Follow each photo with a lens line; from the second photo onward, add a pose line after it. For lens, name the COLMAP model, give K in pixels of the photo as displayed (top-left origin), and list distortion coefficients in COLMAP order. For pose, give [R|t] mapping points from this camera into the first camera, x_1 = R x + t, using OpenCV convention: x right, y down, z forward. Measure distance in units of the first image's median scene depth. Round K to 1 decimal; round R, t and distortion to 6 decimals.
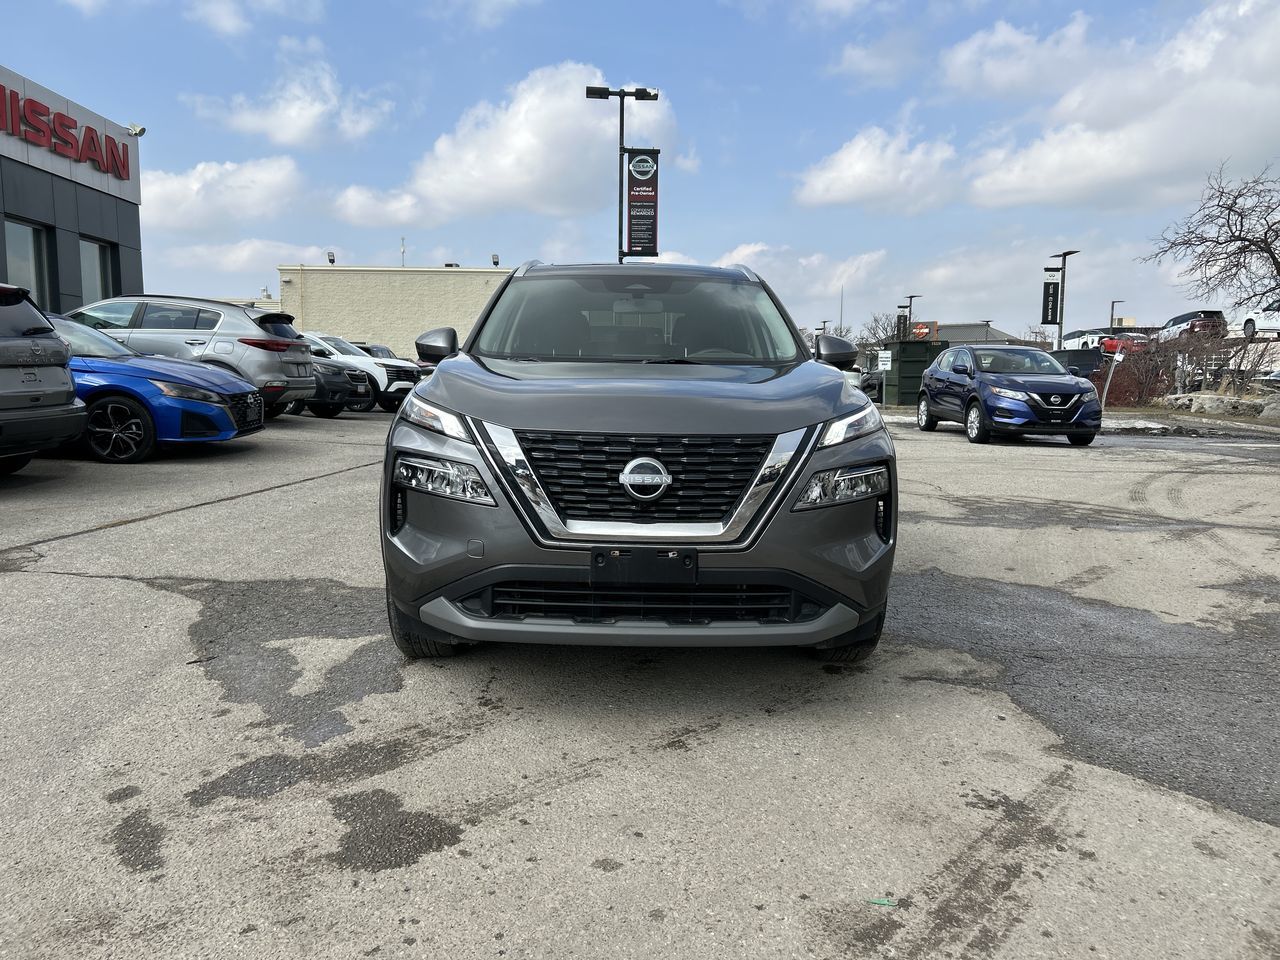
lens RADIAL K [[961.4, 0, 636.8], [0, 961.4, 487.2], [0, 0, 1]] dist [0.052123, -0.054912]
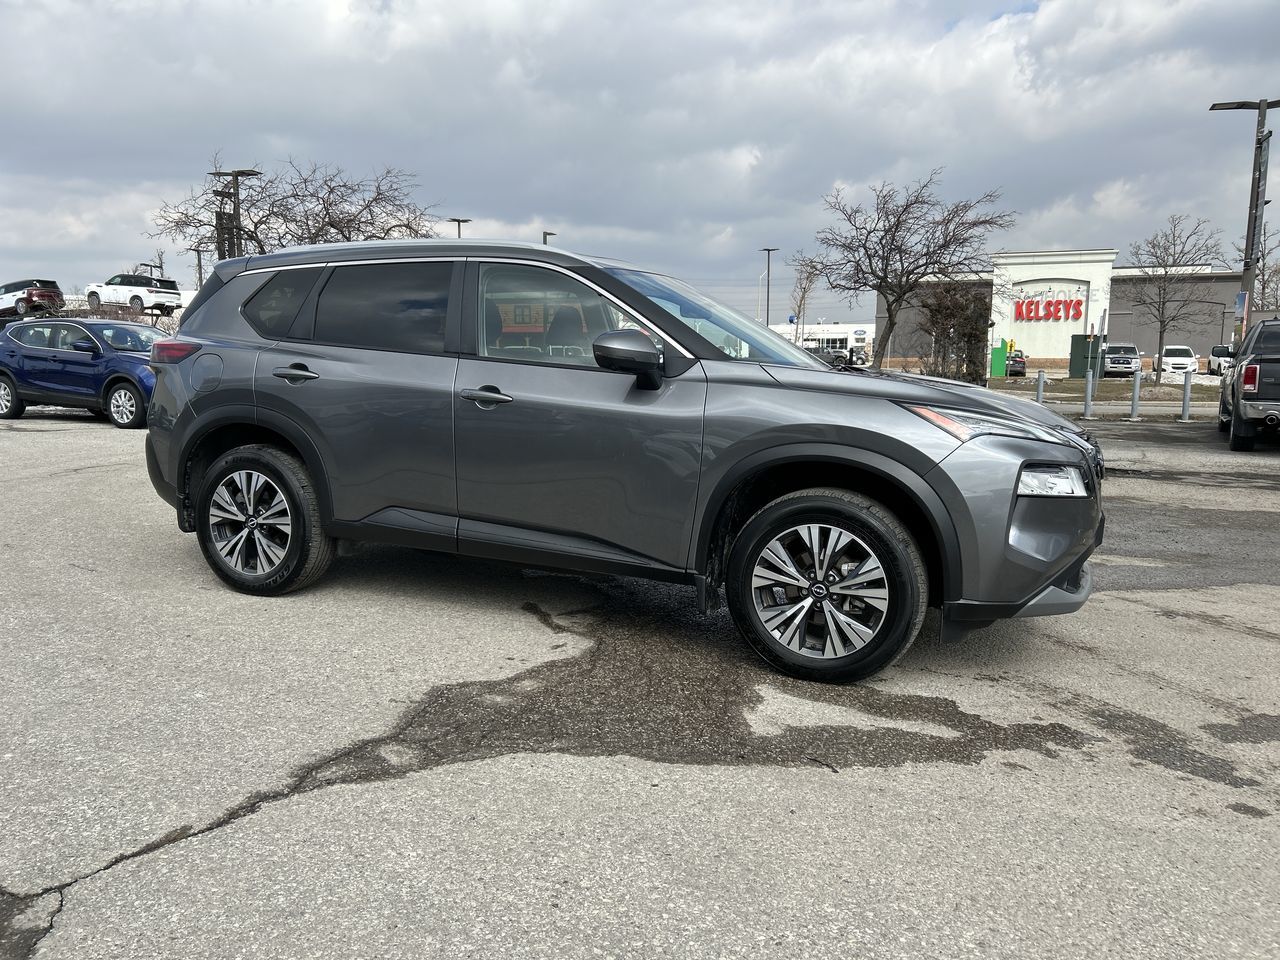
lens RADIAL K [[961.4, 0, 635.8], [0, 961.4, 482.1], [0, 0, 1]] dist [0.052123, -0.054912]
pose [[0.412629, -0.123665, 0.902466, -1.410759], [0.098764, 0.990975, 0.090636, -0.158771], [-0.905529, 0.051732, 0.421119, 0.946772]]
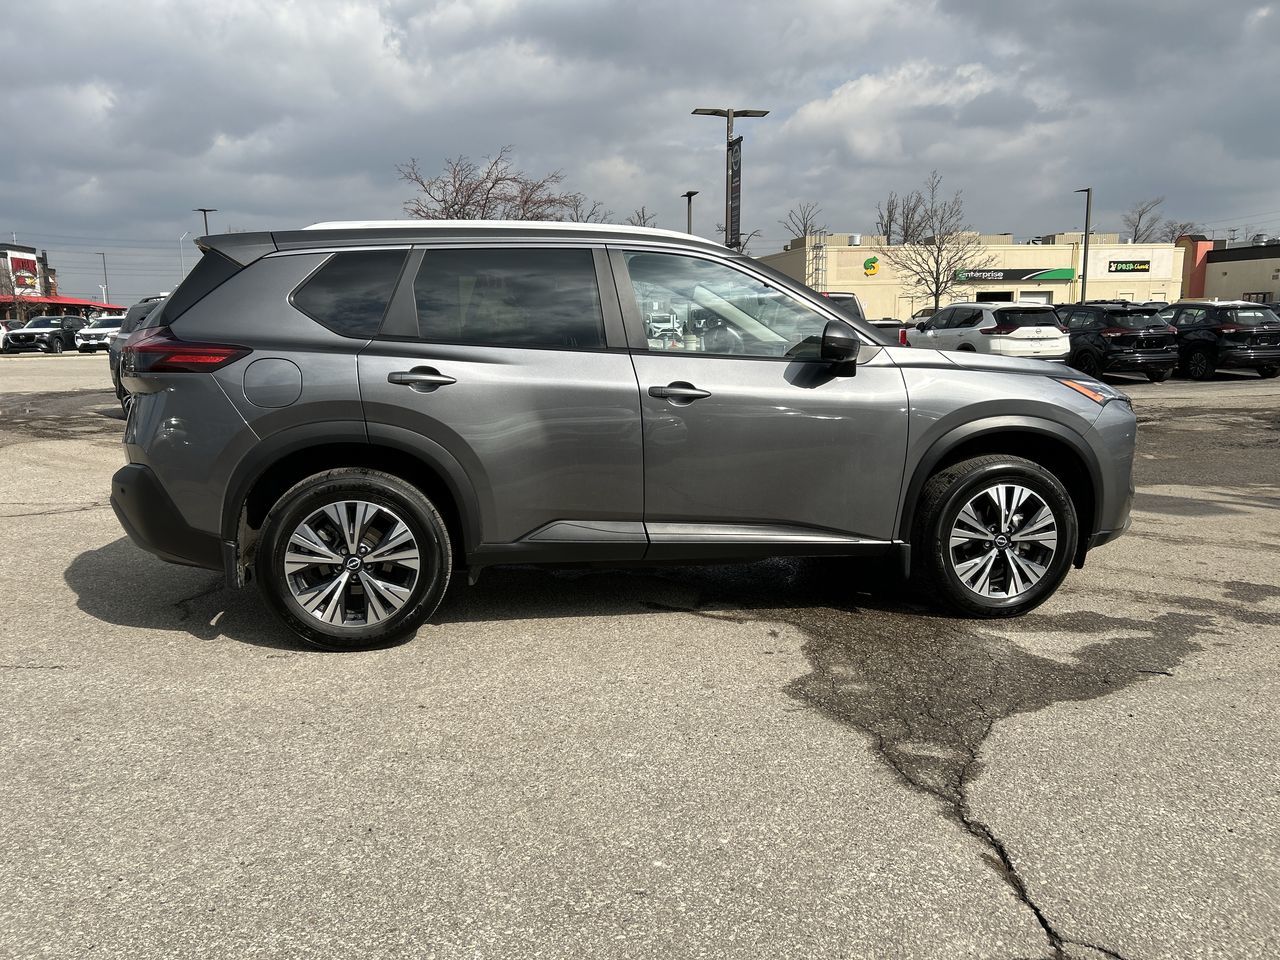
lens RADIAL K [[961.4, 0, 634.1], [0, 961.4, 480.9], [0, 0, 1]] dist [0.052123, -0.054912]
pose [[-0.144718, -0.167399, 0.975210, -1.535626], [0.124232, 0.974712, 0.185749, -0.304304], [-0.981643, 0.148034, -0.120262, 1.903694]]
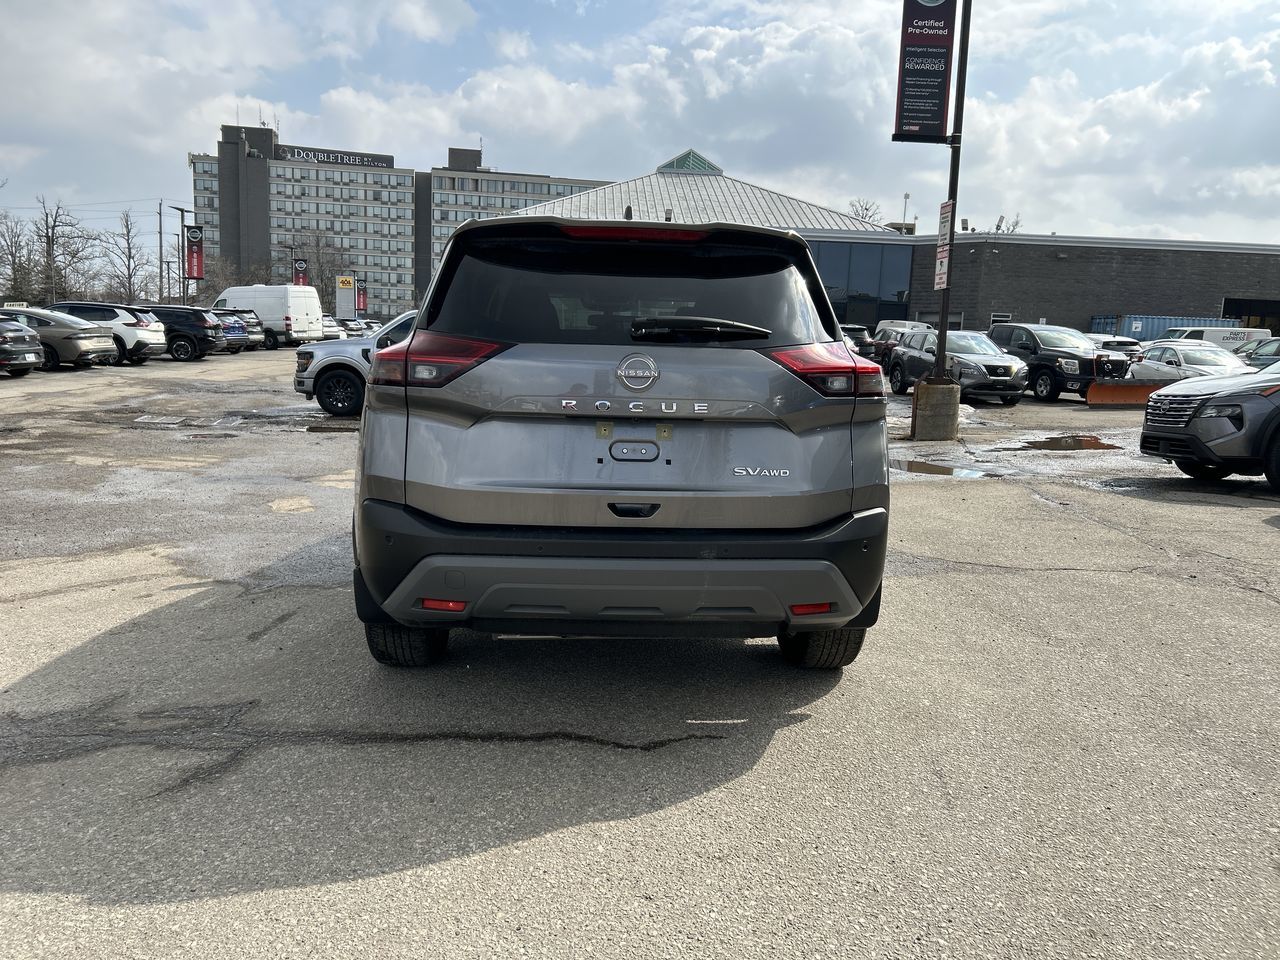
lens RADIAL K [[962.6, 0, 636.9], [0, 962.6, 480.4], [0, 0, 1]] dist [0.044946, -0.042294]
pose [[-0.998178, -0.039961, -0.045219, 0.017598], [-0.050041, 0.966911, 0.250156, -0.440641], [0.033726, 0.251963, -0.967149, 3.300270]]
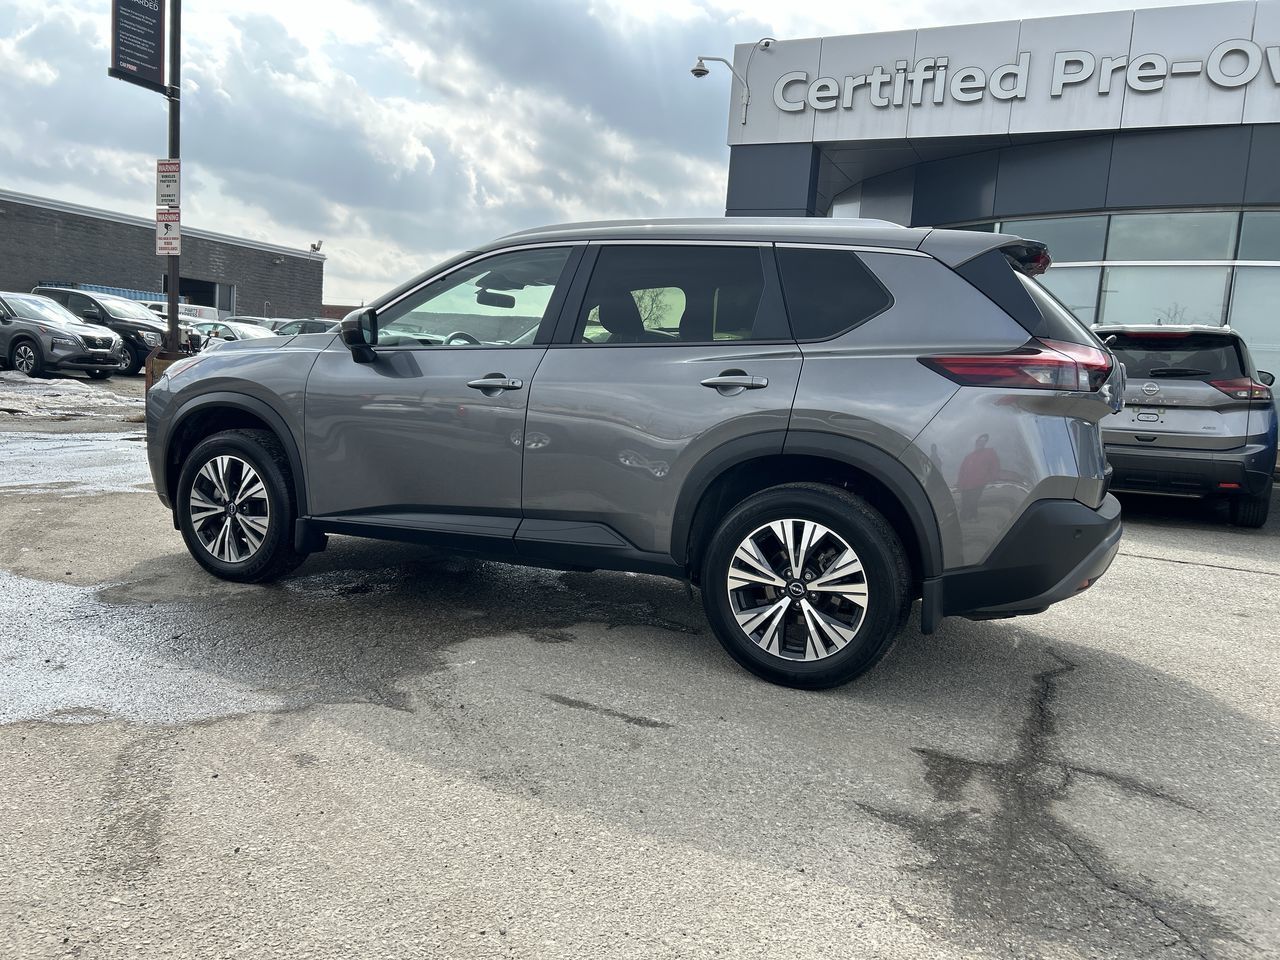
lens RADIAL K [[962.6, 0, 626.3], [0, 962.6, 481.0], [0, 0, 1]] dist [0.044946, -0.042294]
pose [[-0.448125, 0.057465, -0.892122, 1.338603], [-0.173570, 0.973349, 0.149884, -0.262570], [0.876959, 0.222013, -0.426208, 2.405039]]
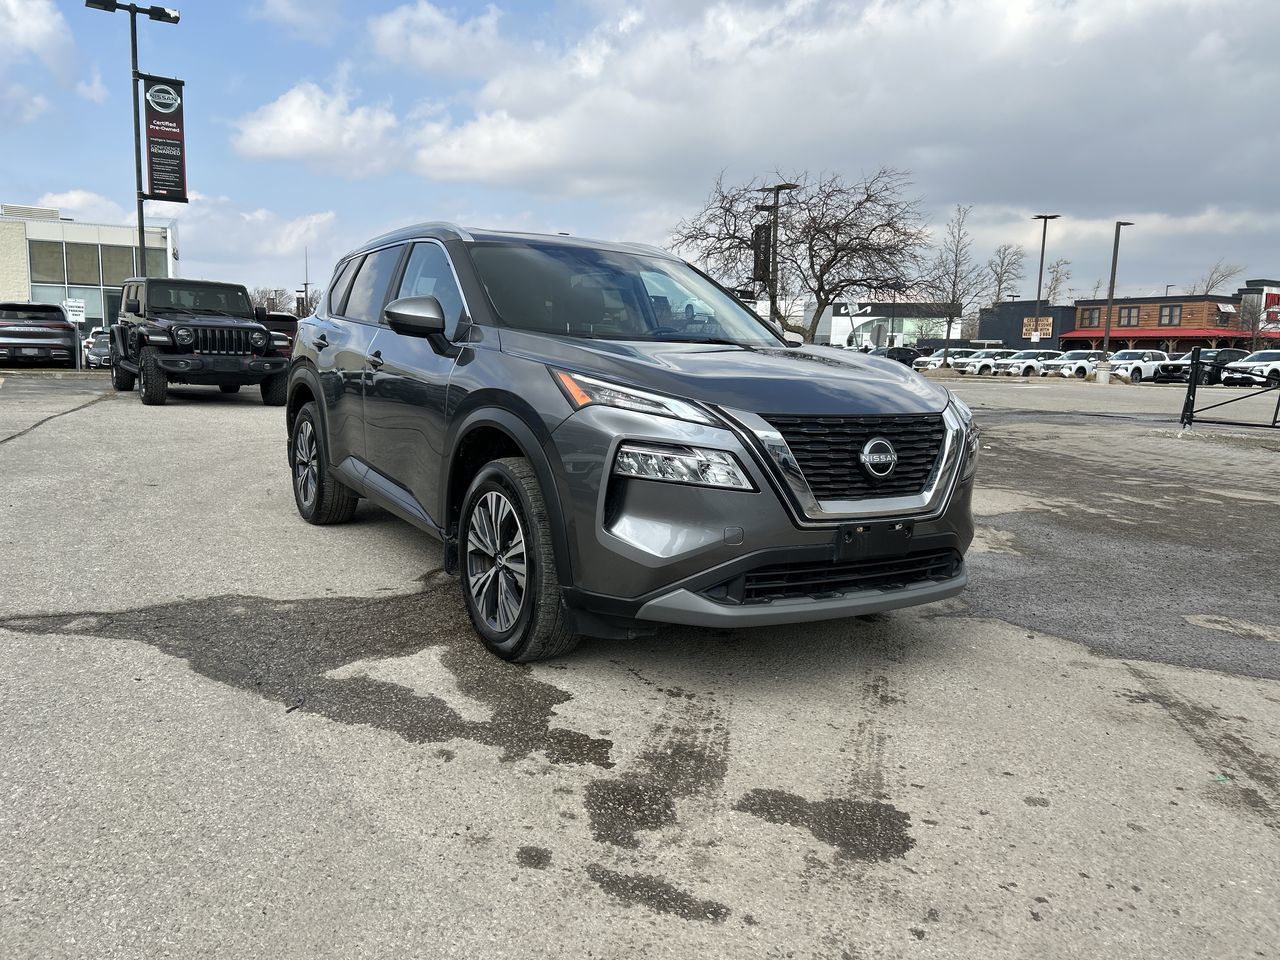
lens RADIAL K [[961.4, 0, 632.9], [0, 961.4, 482.2], [0, 0, 1]] dist [0.052123, -0.054912]
pose [[0.860571, -0.055104, 0.506341, -0.718329], [0.040258, 0.998379, 0.040231, -0.033211], [-0.507737, -0.014237, 0.861394, 0.197503]]
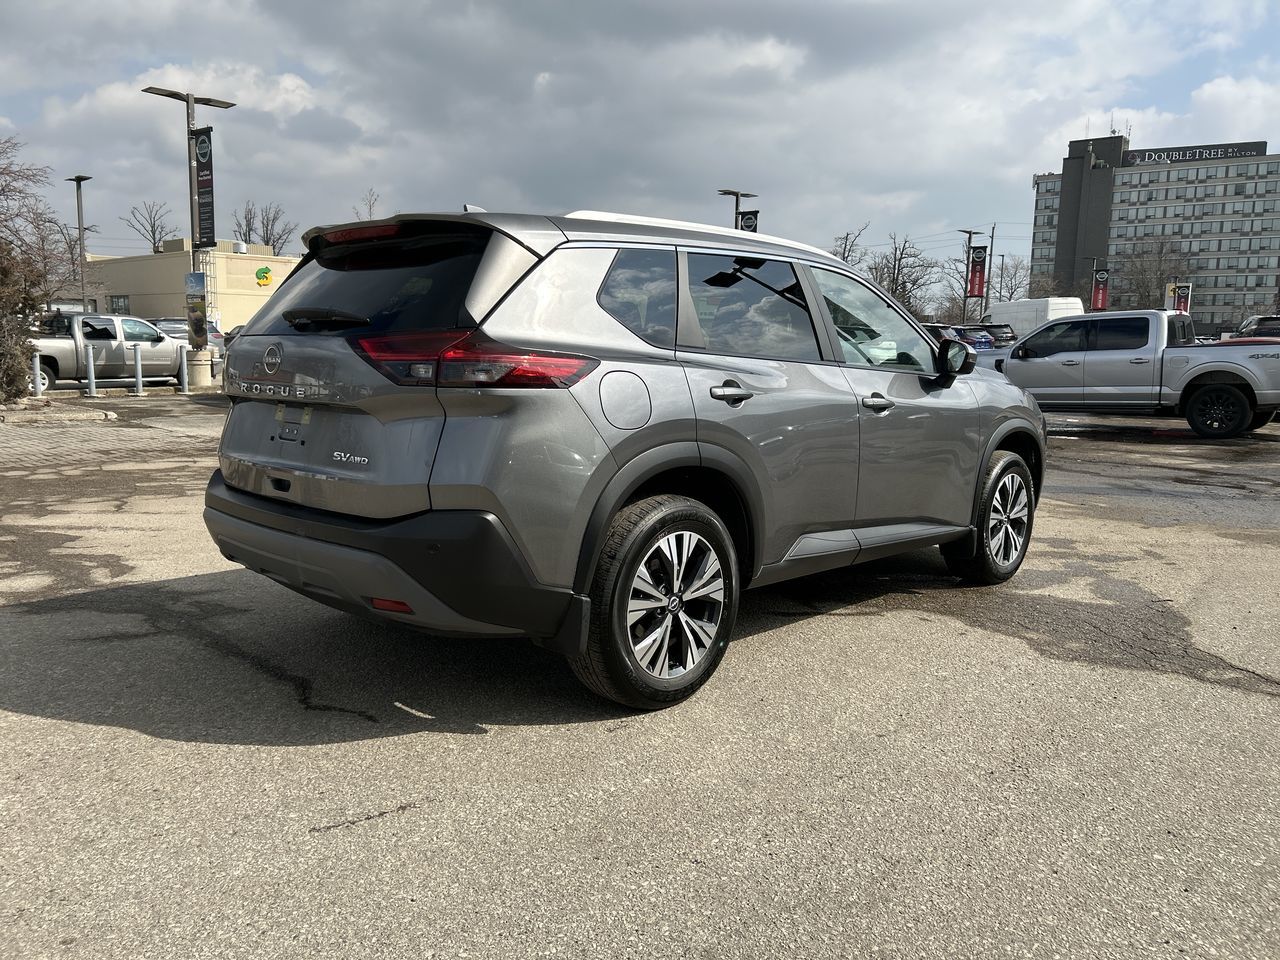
lens RADIAL K [[961.4, 0, 635.1], [0, 961.4, 469.0], [0, 0, 1]] dist [0.052123, -0.054912]
pose [[-0.710584, -0.114903, 0.694167, -1.000445], [0.057278, 0.973855, 0.219831, -0.402453], [-0.701277, 0.195968, -0.685424, 2.853913]]
